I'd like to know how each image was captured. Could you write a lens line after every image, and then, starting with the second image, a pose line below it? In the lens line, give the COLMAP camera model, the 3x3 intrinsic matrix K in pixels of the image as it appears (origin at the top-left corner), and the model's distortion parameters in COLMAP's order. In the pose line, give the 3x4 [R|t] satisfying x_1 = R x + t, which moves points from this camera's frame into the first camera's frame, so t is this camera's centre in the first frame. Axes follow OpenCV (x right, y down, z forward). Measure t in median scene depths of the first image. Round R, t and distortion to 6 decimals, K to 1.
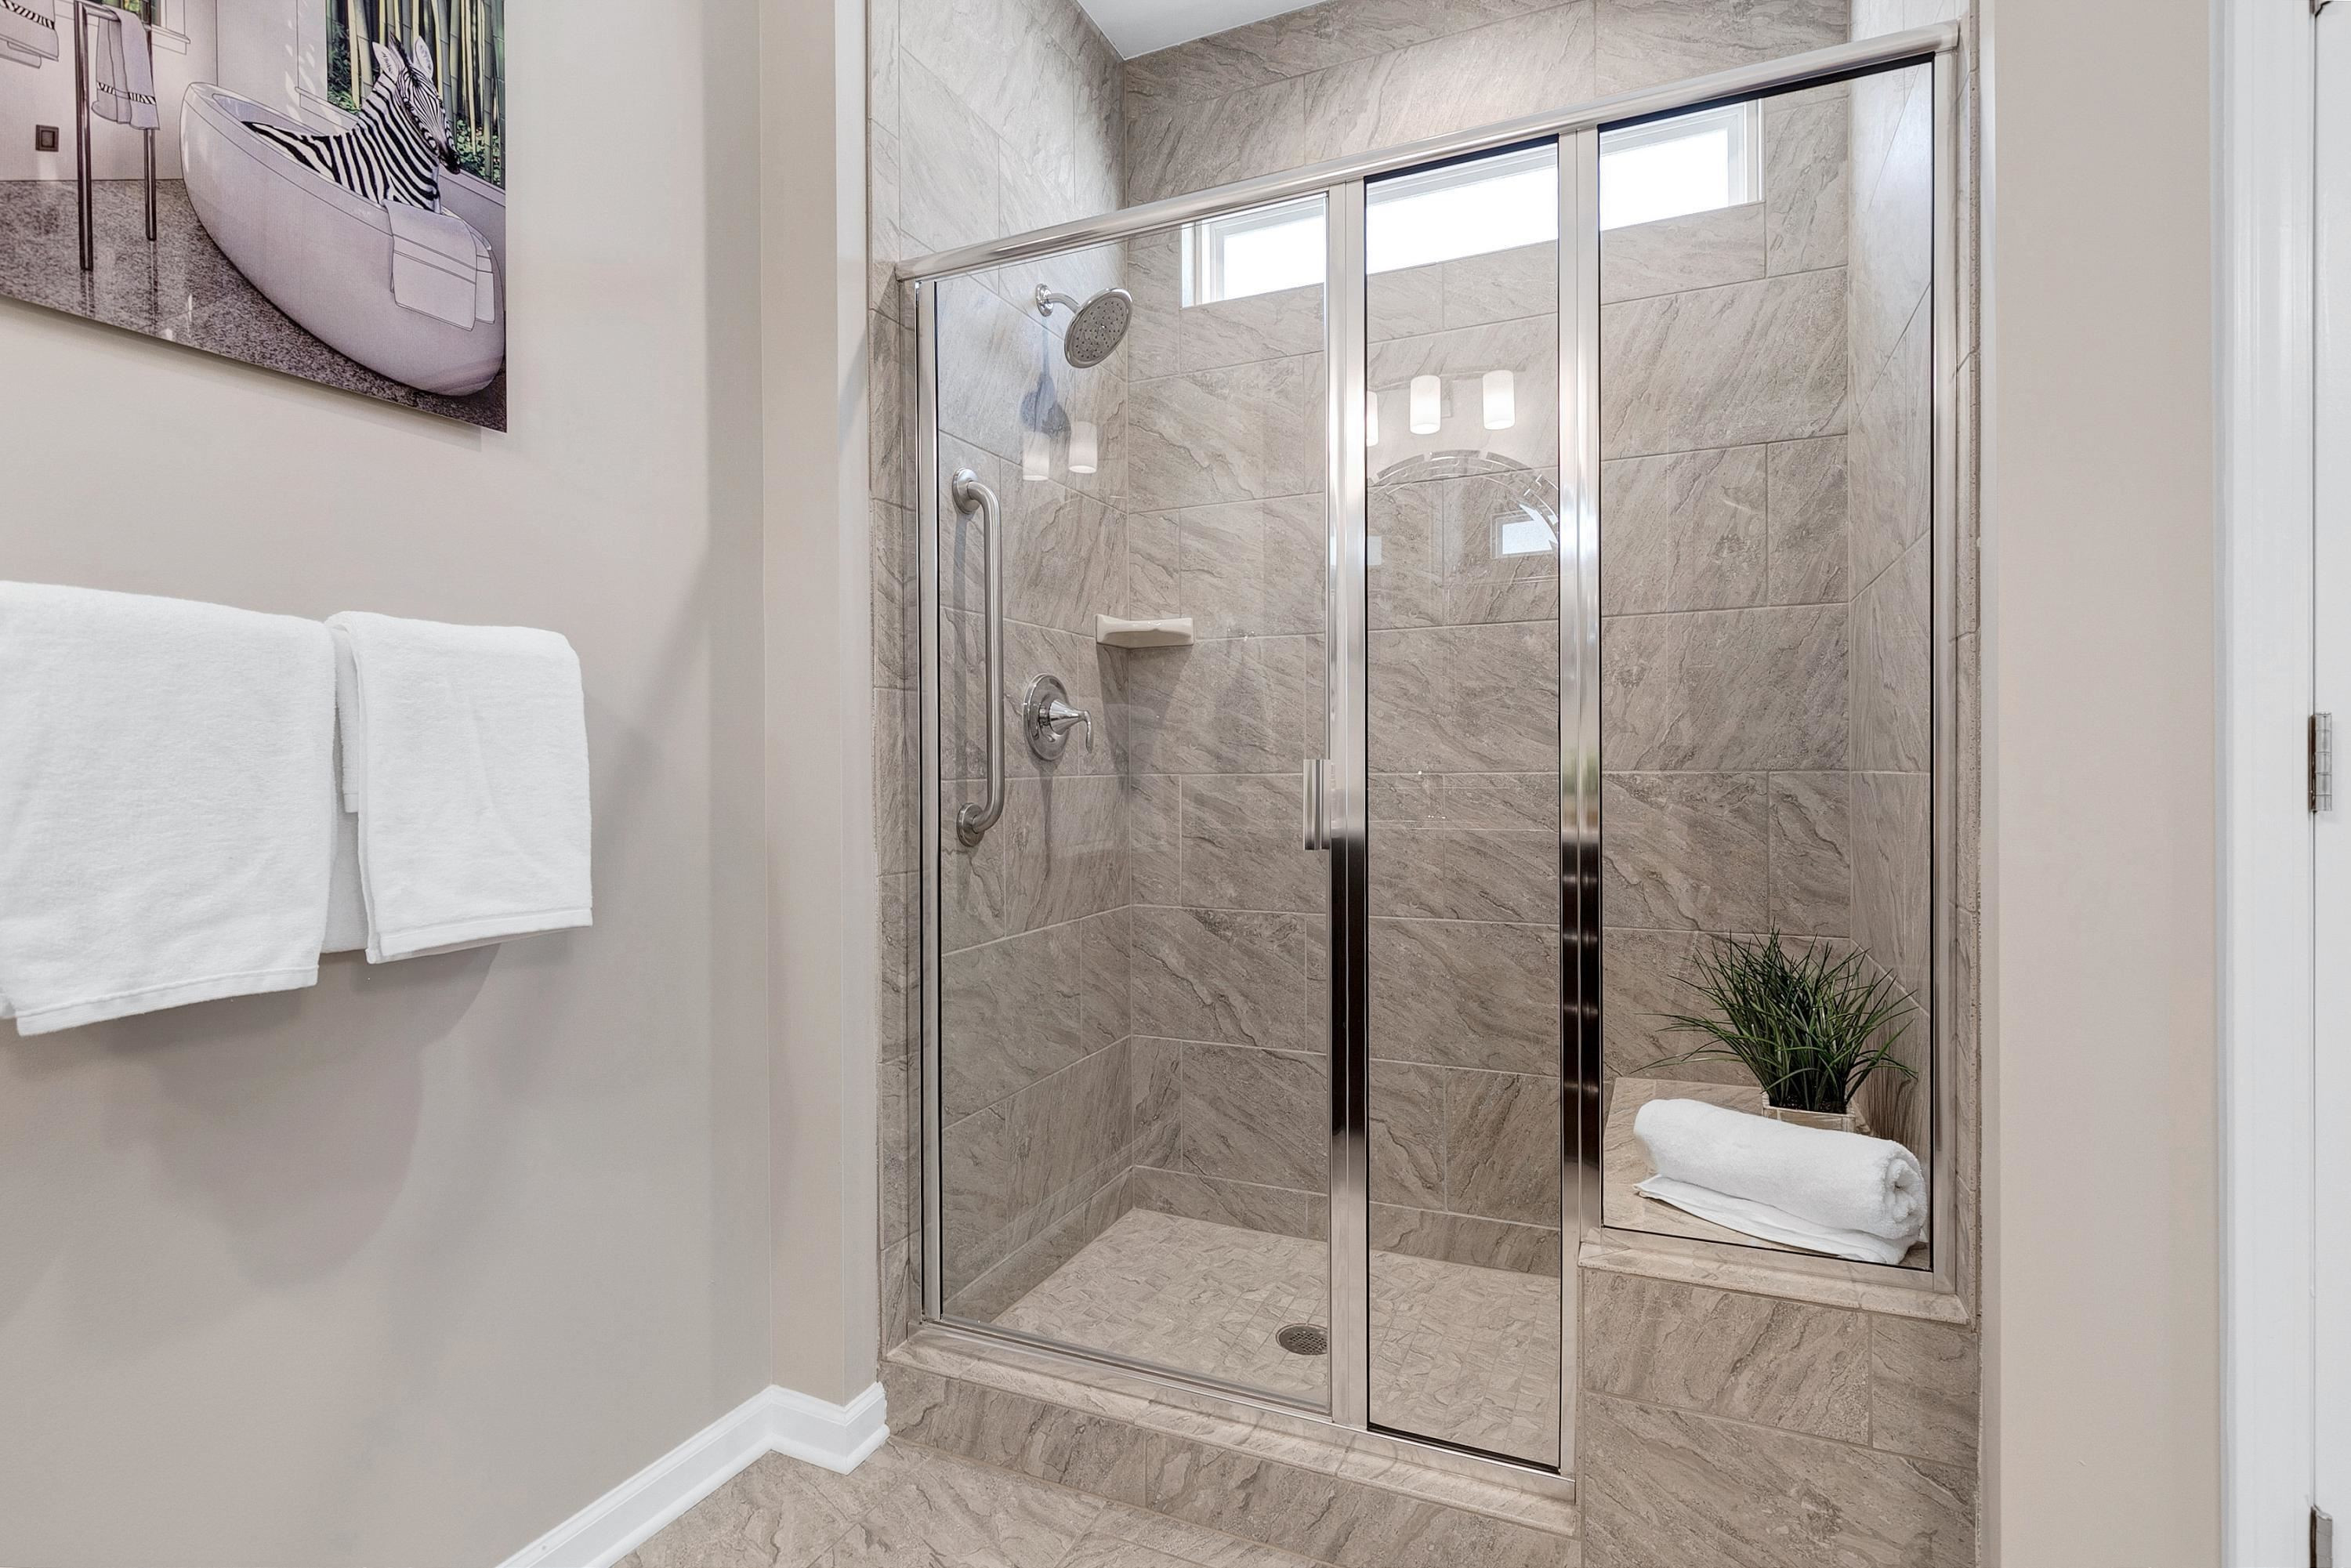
lens RADIAL K [[1138.9, 0, 1172.7], [0, 1138.9, 774.6], [0, 0, 1]] dist [0.004056, -0.000515]
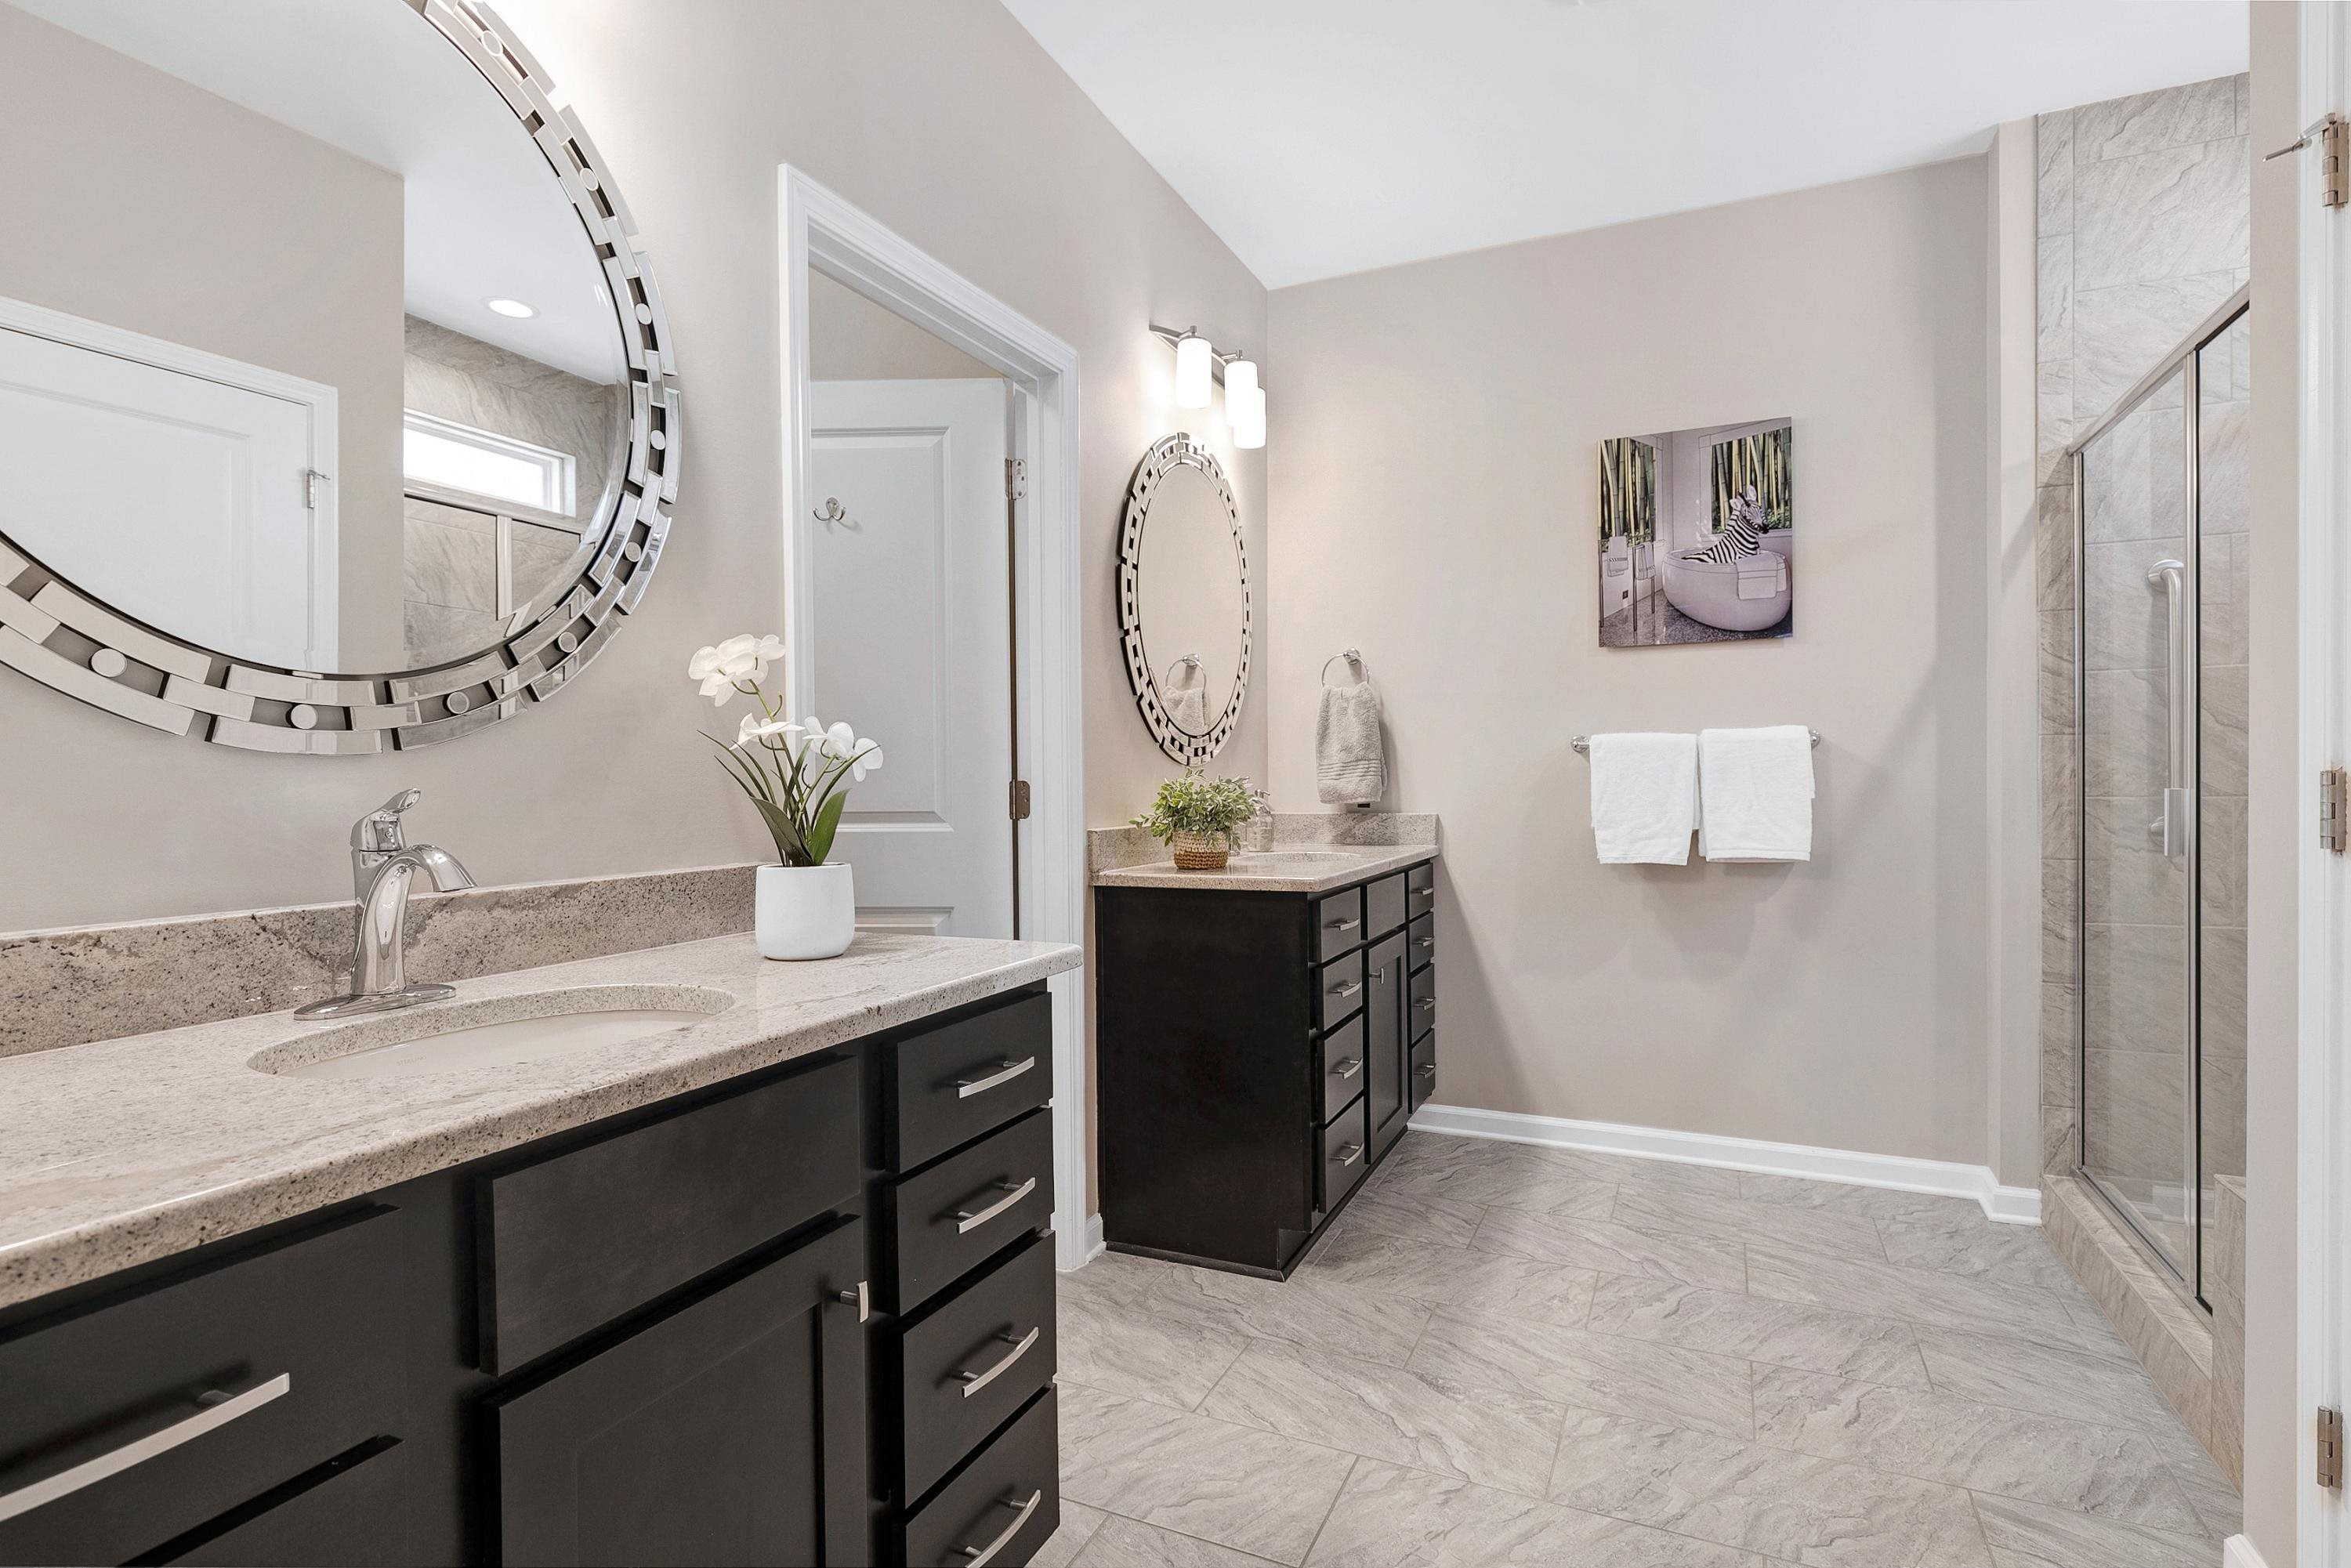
lens RADIAL K [[1138.9, 0, 1173.4], [0, 1138.9, 782.9], [0, 0, 1]] dist [0.004056, -0.000515]
pose [[-0.011776, 0.011501, -0.999865, 1.719087], [0.002795, 0.999930, 0.011469, -0.045025], [0.999927, -0.002660, -0.011807, -0.189120]]
